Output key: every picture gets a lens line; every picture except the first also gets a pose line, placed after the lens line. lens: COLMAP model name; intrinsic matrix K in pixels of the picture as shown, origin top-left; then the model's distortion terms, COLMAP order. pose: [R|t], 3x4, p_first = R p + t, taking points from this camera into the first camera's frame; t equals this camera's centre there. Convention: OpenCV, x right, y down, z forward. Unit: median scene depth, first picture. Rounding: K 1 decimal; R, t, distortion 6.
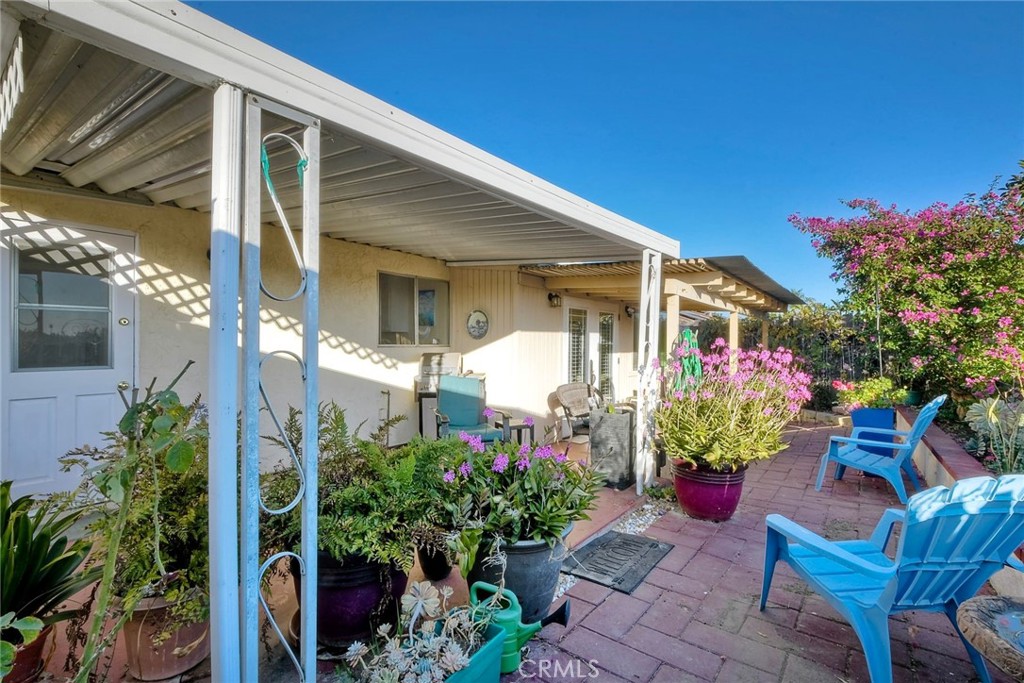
lens RADIAL K [[453.7, 0, 512.1], [0, 453.7, 343.3], [0, 0, 1]] dist [0.001214, 0.000522]
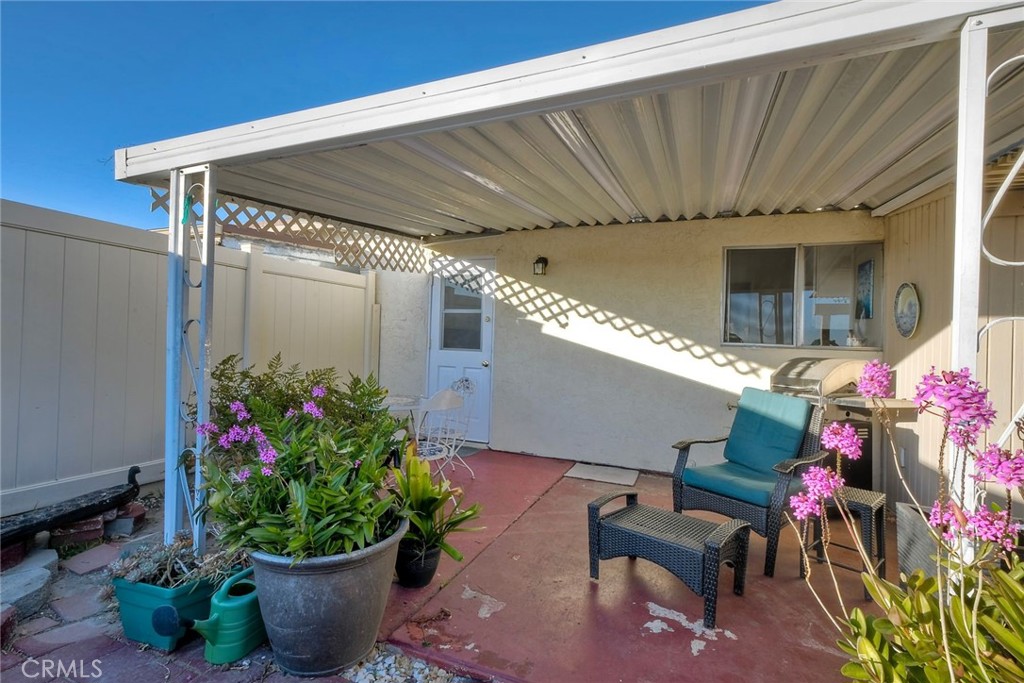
lens RADIAL K [[453.7, 0, 512.2], [0, 453.7, 339.0], [0, 0, 1]] dist [0.001214, 0.000522]
pose [[0.280789, 0.003165, -0.959764, 0.538357], [-0.032854, 0.999440, -0.006316, 0.021819], [0.959207, 0.033306, 0.280736, 0.658897]]
